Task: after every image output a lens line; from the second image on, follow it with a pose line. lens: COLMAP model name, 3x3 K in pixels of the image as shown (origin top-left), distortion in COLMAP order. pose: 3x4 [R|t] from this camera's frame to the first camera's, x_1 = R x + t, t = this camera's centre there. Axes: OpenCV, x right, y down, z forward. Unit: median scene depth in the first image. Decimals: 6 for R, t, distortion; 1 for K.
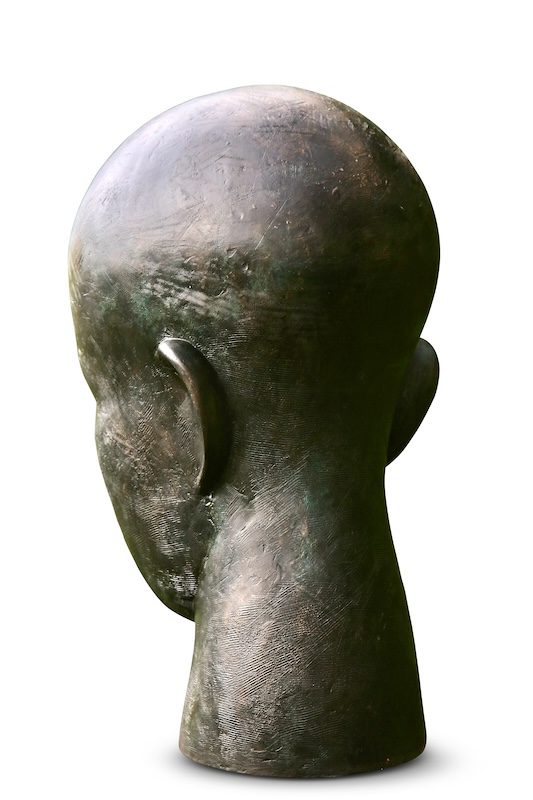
lens RADIAL K [[2007.0, 0, 267.9], [0, 2007.0, 396.0], [0, 0, 1]] dist [0.312013, 0.000000]
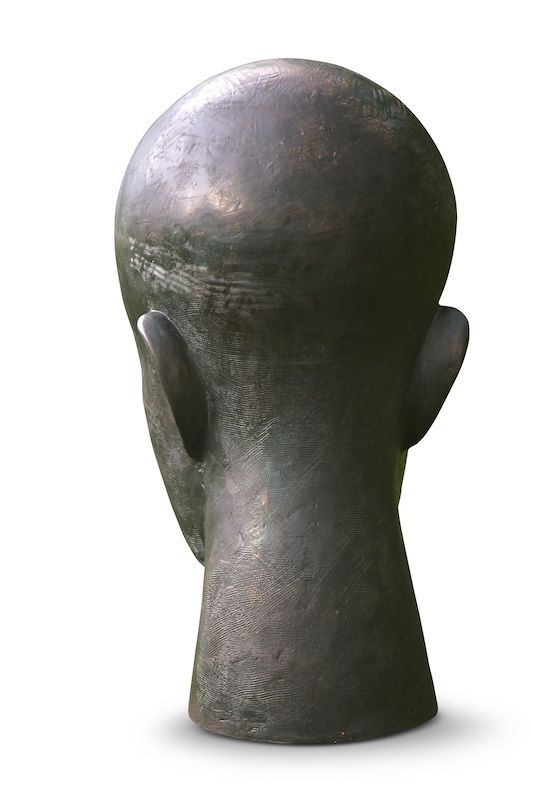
lens RADIAL K [[2007.0, 0, 265.9], [0, 2007.0, 401.5], [0, 0, 1]] dist [0.312013, 0.000000]
pose [[0.861959, 0.030148, -0.506080, 0.536112], [-0.015438, 0.999328, 0.033239, -0.017082], [0.506743, -0.020838, 0.861846, 0.126658]]
